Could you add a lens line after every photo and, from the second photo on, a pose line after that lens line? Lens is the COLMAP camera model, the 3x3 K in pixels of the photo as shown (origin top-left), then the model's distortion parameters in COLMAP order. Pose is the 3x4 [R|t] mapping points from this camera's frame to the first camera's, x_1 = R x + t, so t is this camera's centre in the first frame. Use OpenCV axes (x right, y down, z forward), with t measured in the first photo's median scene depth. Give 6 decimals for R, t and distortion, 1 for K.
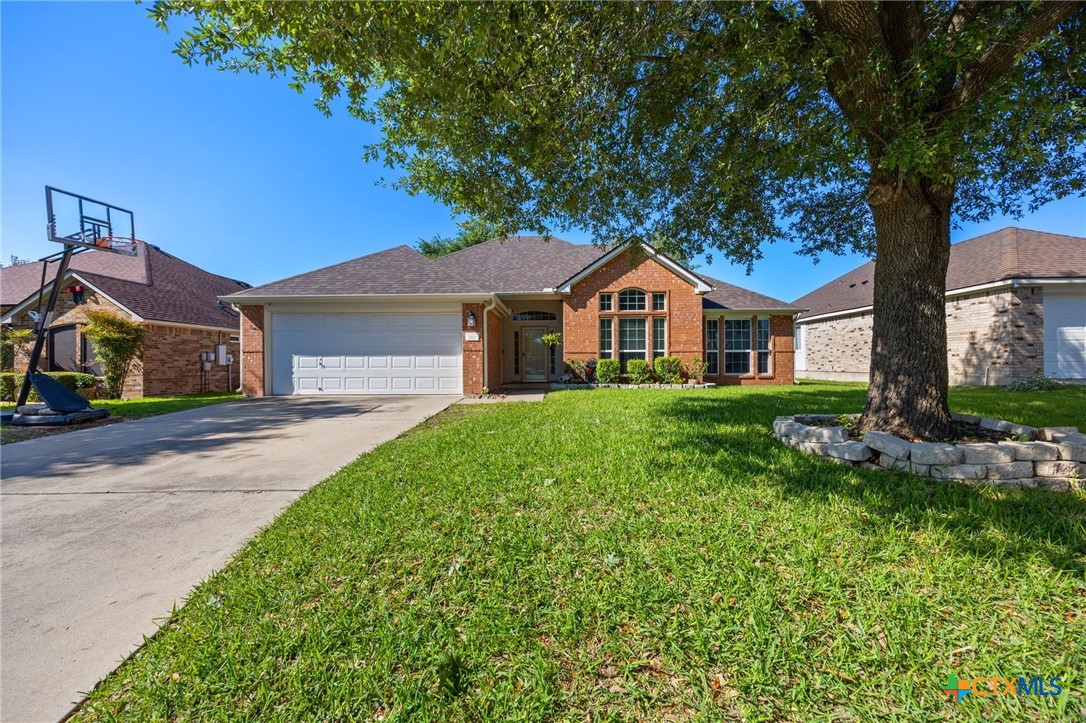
lens RADIAL K [[420.4, 0, 540.4], [0, 420.4, 359.3], [0, 0, 1]] dist [0.008485, 0.000073]
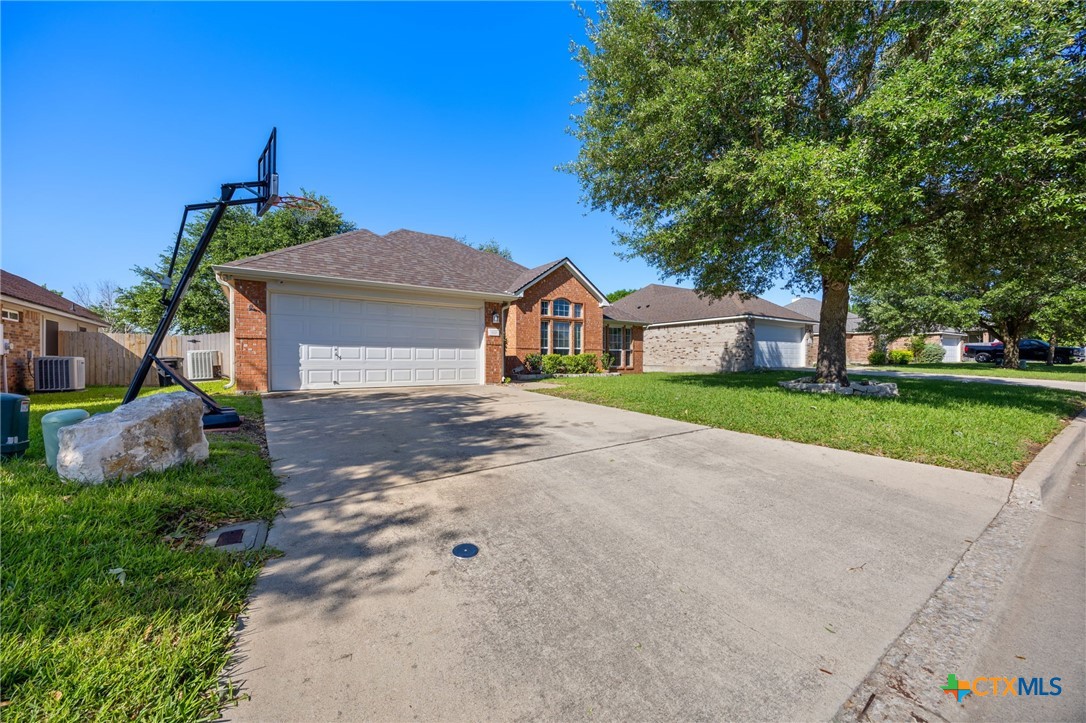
lens RADIAL K [[420.4, 0, 540.4], [0, 420.4, 359.3], [0, 0, 1]] dist [0.008485, 0.000073]
pose [[0.809662, 0.007918, 0.586843, -0.575730], [-0.010971, 0.999938, 0.001645, 0.012156], [-0.586794, -0.007770, 0.809699, 0.015613]]
